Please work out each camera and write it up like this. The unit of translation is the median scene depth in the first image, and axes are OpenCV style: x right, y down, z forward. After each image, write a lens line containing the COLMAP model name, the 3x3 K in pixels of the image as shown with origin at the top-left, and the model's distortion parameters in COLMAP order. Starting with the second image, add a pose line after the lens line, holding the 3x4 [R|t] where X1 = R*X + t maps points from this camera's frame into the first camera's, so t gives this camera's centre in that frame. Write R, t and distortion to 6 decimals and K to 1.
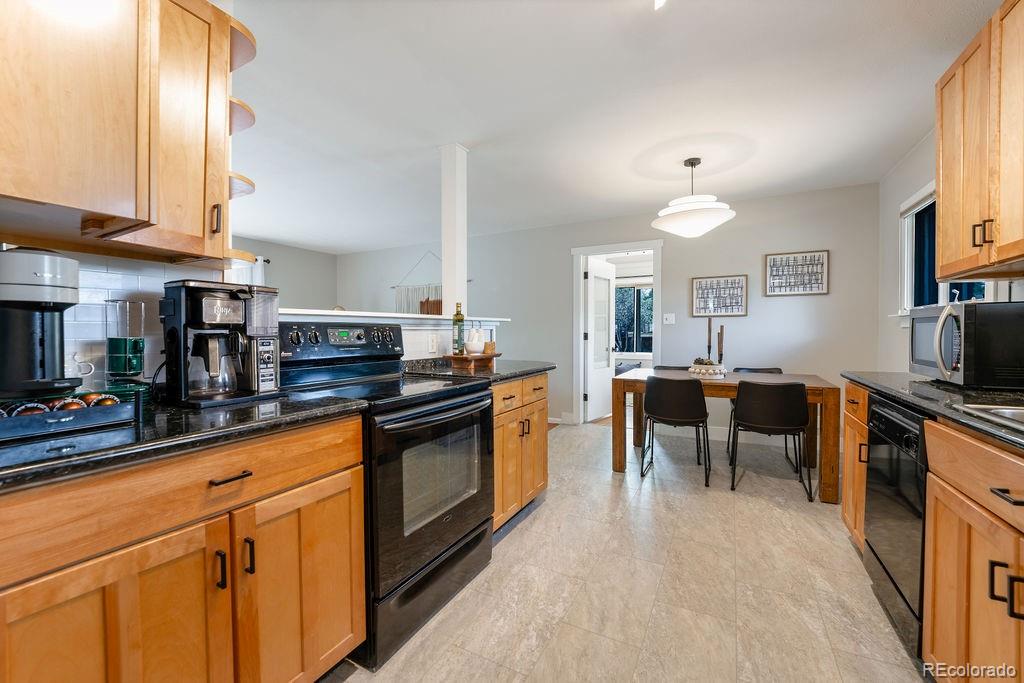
lens RADIAL K [[414.2, 0, 503.0], [0, 414.2, 340.3], [0, 0, 1]] dist [-0.020778, 0.000619]
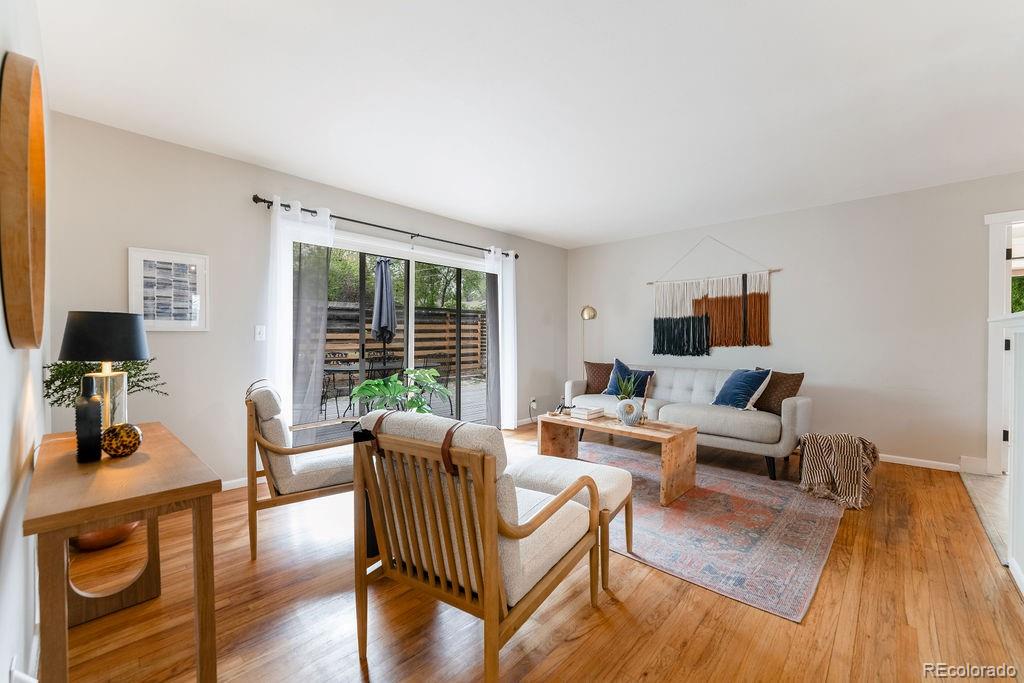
lens RADIAL K [[414.2, 0, 514.8], [0, 414.2, 339.7], [0, 0, 1]] dist [-0.020778, 0.000619]
pose [[0.968606, 0.004644, -0.248557, -0.964186], [-0.008414, 0.999865, -0.014109, -0.003700], [0.248458, 0.015758, 0.968514, 0.391712]]
